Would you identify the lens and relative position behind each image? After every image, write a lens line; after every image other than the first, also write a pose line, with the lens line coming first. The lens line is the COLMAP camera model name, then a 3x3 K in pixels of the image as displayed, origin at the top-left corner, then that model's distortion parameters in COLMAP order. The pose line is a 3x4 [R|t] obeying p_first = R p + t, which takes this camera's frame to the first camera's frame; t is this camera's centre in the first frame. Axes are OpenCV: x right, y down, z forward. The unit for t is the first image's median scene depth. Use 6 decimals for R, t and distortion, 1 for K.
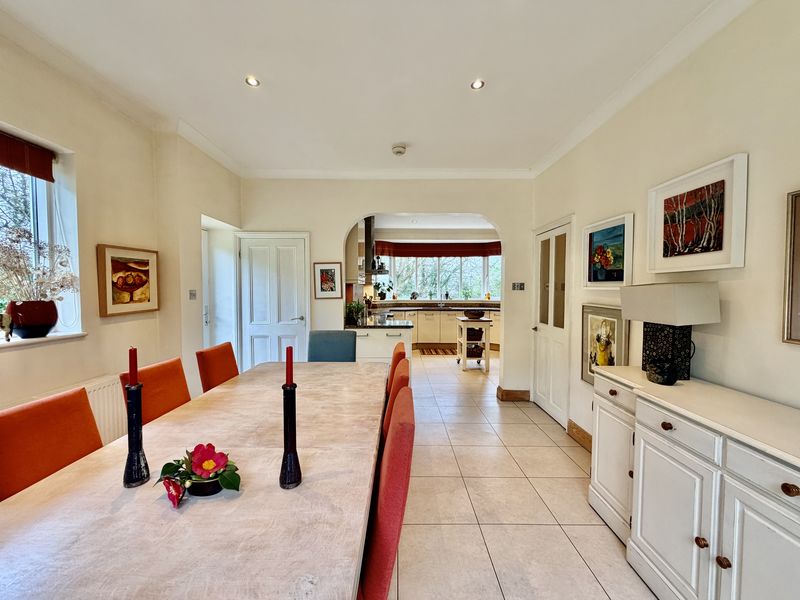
lens RADIAL K [[318.8, 0, 397.8], [0, 318.8, 300.9], [0, 0, 1]] dist [0.003469, -0.000689]
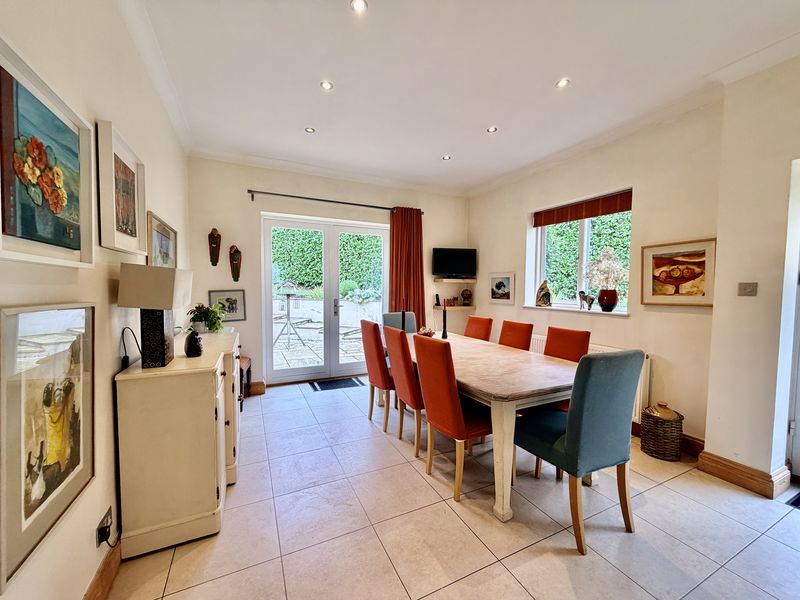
lens RADIAL K [[318.8, 0, 398.7], [0, 318.8, 300.3], [0, 0, 1]] dist [0.003469, -0.000689]
pose [[-0.903665, 0.009118, -0.428143, 0.433408], [-0.026064, 0.996749, 0.076240, -0.032965], [0.427446, 0.080054, -0.900489, 1.550505]]
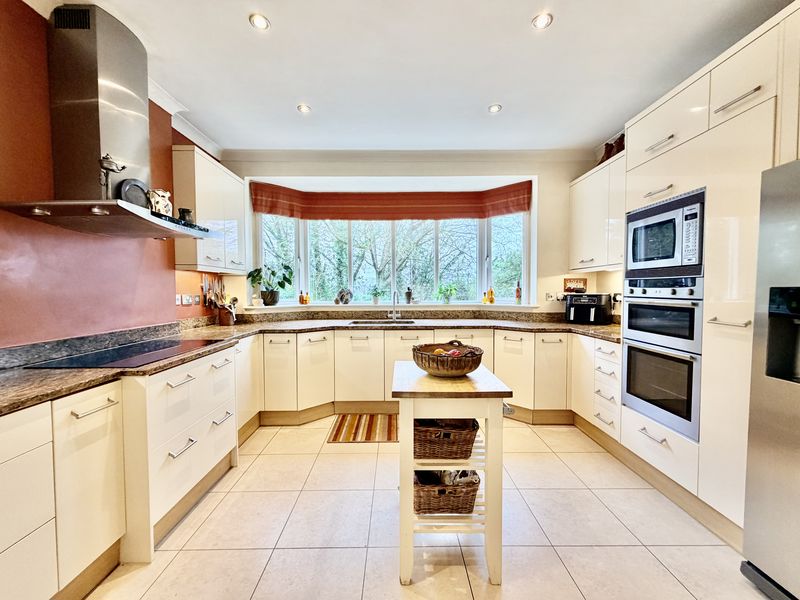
lens RADIAL K [[318.8, 0, 401.8], [0, 318.8, 303.0], [0, 0, 1]] dist [0.003469, -0.000689]
pose [[0.999806, -0.006426, 0.018594, 0.140645], [0.006375, 0.999976, 0.002761, -0.006968], [-0.018611, -0.002642, 0.999823, 0.521142]]
